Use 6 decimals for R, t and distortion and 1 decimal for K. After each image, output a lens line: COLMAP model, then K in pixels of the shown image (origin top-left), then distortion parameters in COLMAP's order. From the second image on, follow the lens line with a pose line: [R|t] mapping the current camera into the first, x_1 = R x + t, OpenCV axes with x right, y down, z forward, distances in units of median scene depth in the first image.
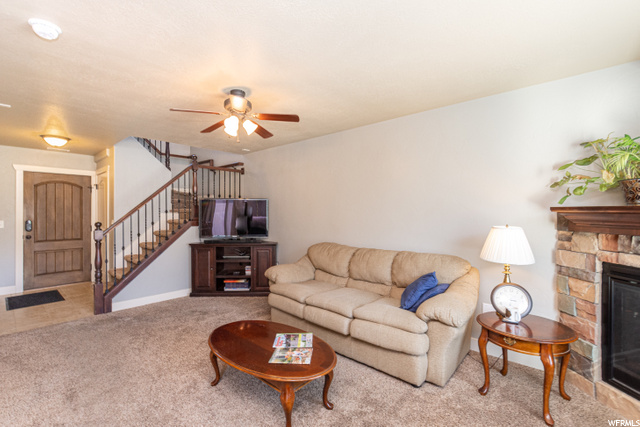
lens RADIAL K [[288.1, 0, 318.8], [0, 288.1, 211.9], [0, 0, 1]] dist [-0.000691, -0.000548]
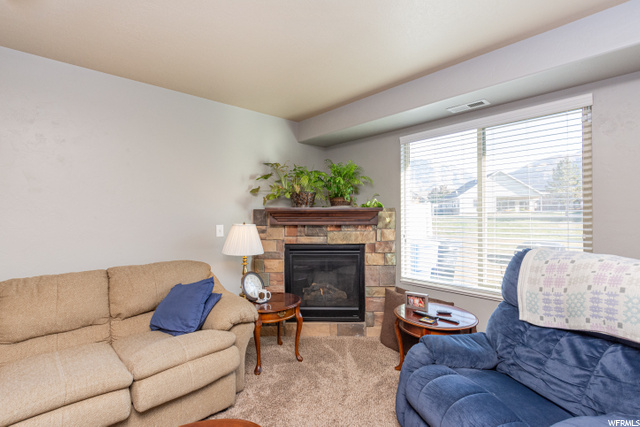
lens RADIAL K [[303.0, 0, 320.0], [0, 303.0, 211.3], [0, 0, 1]] dist [0.017068, -0.016523]
pose [[0.077308, 0.008966, 0.996967, -0.567862], [0.005492, 0.999941, -0.009419, 0.012977], [-0.996992, 0.006204, 0.077254, 0.631435]]
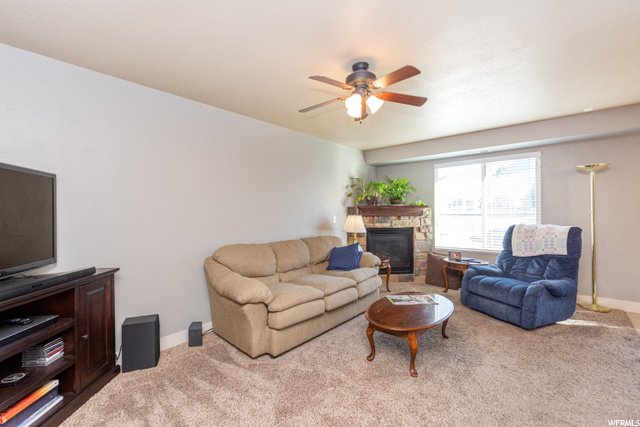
lens RADIAL K [[288.1, 0, 318.8], [0, 288.1, 211.9], [0, 0, 1]] dist [-0.000691, -0.000548]
pose [[-0.031739, -0.004063, 0.999488, -1.397902], [0.007246, 0.999965, 0.004295, 0.018067], [-0.999470, 0.007379, -0.031709, 1.376637]]
